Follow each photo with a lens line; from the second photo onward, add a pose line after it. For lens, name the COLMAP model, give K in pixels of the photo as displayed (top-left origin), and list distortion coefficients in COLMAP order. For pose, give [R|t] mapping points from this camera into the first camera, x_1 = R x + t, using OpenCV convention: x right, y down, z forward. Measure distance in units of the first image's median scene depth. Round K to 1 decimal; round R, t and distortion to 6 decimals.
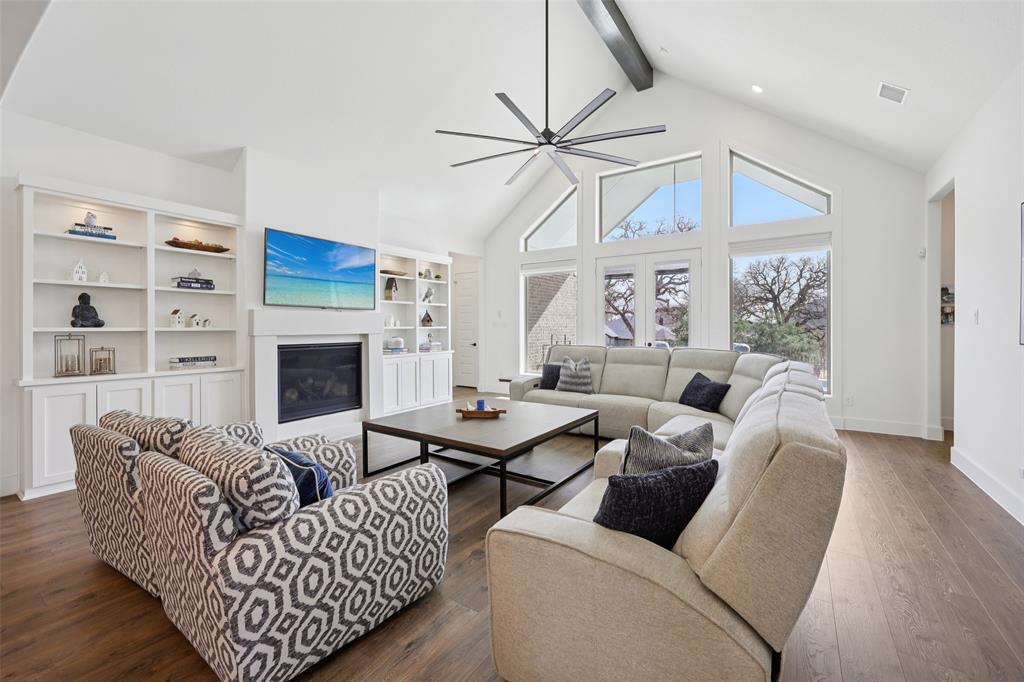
lens RADIAL K [[416.3, 0, 515.1], [0, 416.3, 330.9], [0, 0, 1]] dist [0.000844, -0.000081]
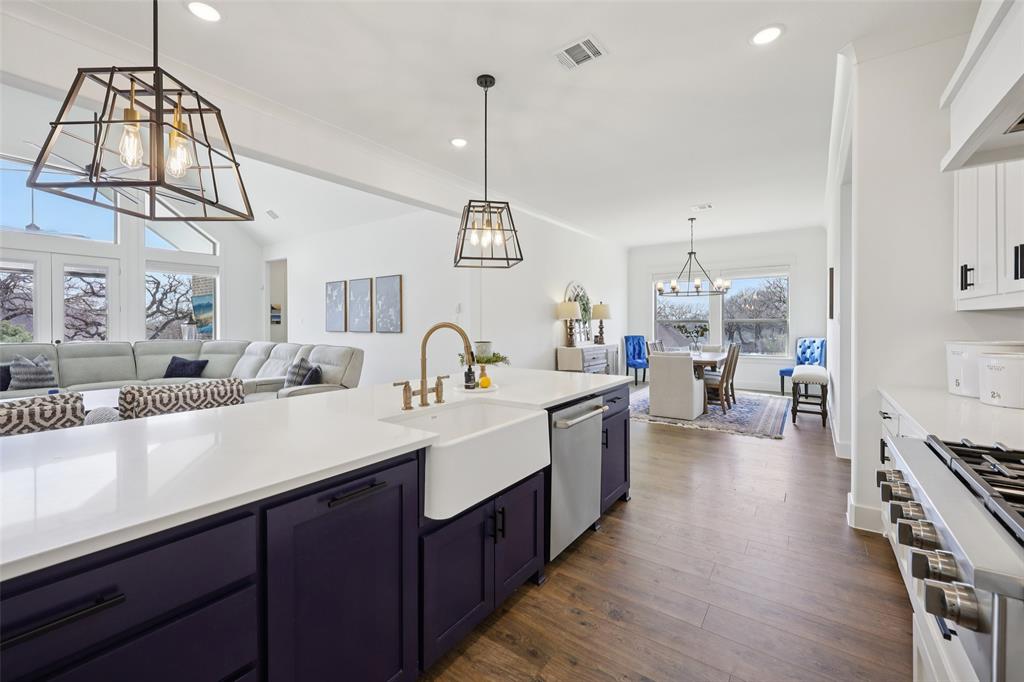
lens RADIAL K [[416.3, 0, 508.9], [0, 416.3, 333.0], [0, 0, 1]] dist [0.000844, -0.000081]
pose [[0.034779, -0.014953, 0.999283, -0.843978], [0.007902, 0.999861, 0.014686, 0.005071], [-0.999364, 0.007385, 0.034892, -0.193675]]
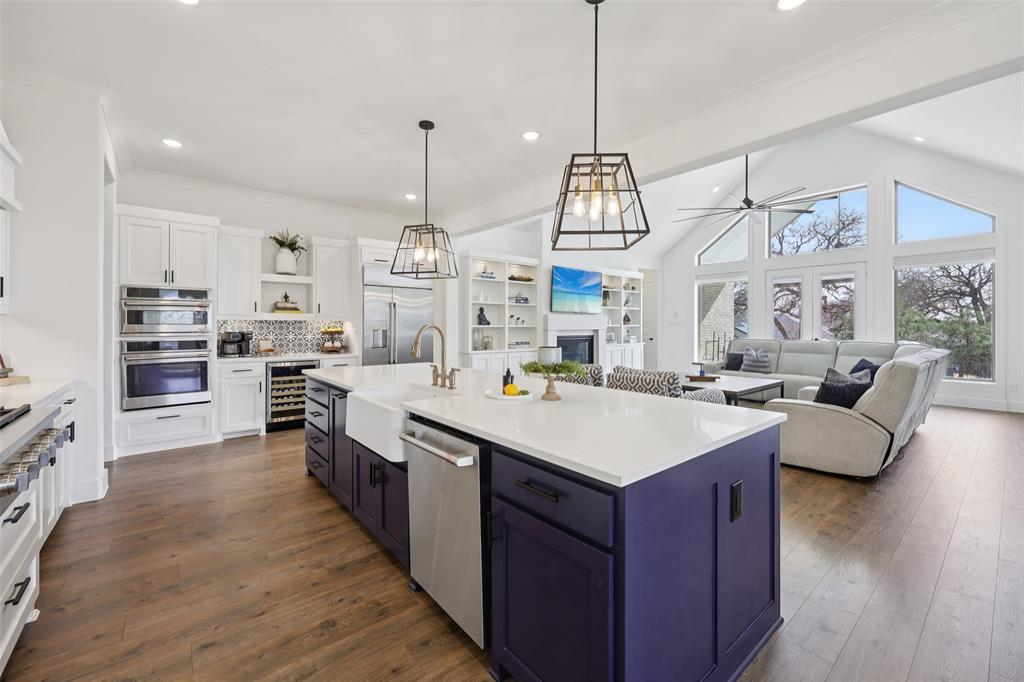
lens RADIAL K [[416.3, 0, 512.3], [0, 416.3, 327.6], [0, 0, 1]] dist [0.000844, -0.000081]
pose [[0.958837, 0.003877, -0.283932, -0.242698], [-0.004937, 0.999983, -0.003017, 0.005886], [0.283915, 0.004295, 0.958840, -0.561521]]
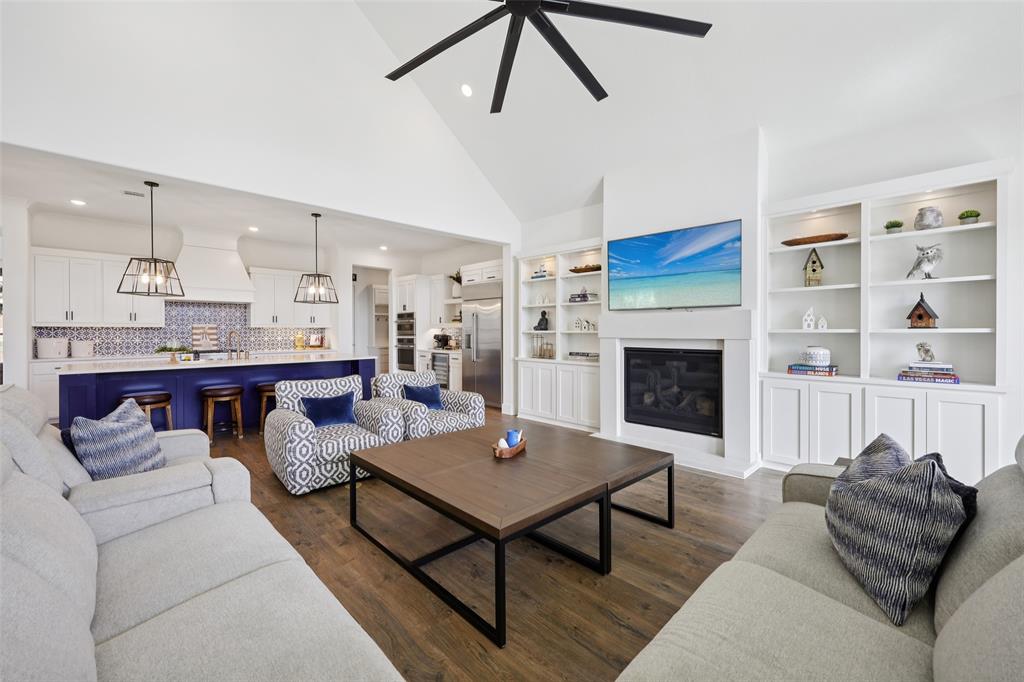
lens RADIAL K [[416.3, 0, 504.3], [0, 416.3, 311.2], [0, 0, 1]] dist [0.000844, -0.000081]
pose [[-0.212361, -0.044550, -0.976175, 0.482860], [-0.007106, 0.999004, -0.044046, -0.007462], [0.977165, -0.002417, -0.212467, 0.841497]]
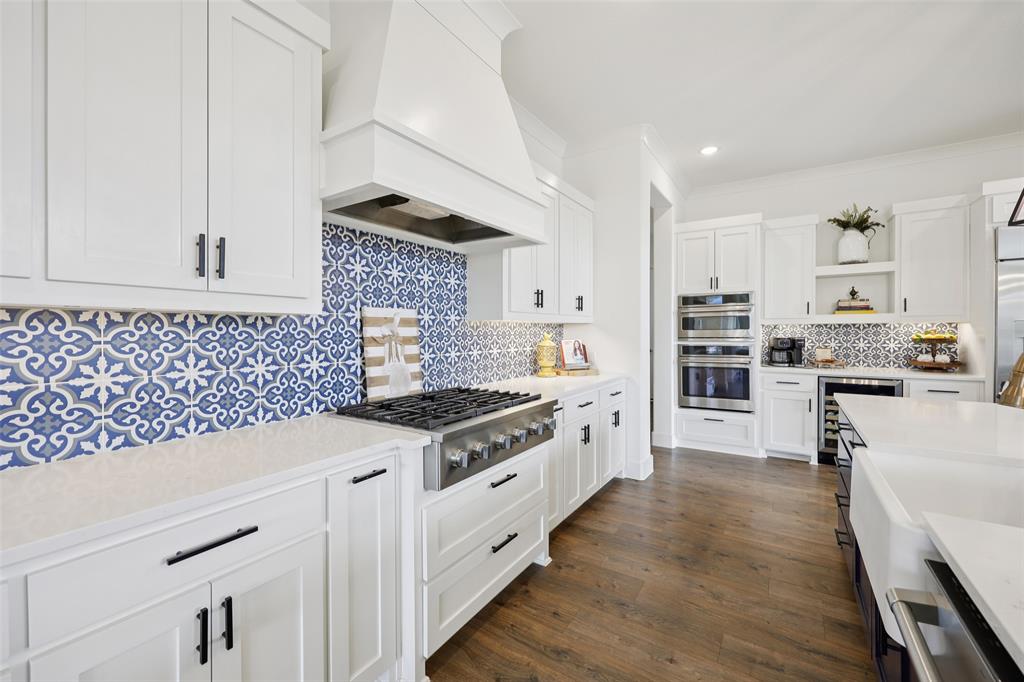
lens RADIAL K [[416.3, 0, 509.0], [0, 416.3, 332.1], [0, 0, 1]] dist [0.000844, -0.000081]
pose [[0.004716, 0.003275, -0.999984, -0.287883], [-0.004975, 0.999982, 0.003251, 0.004495], [0.999977, 0.004960, 0.004732, -0.379169]]
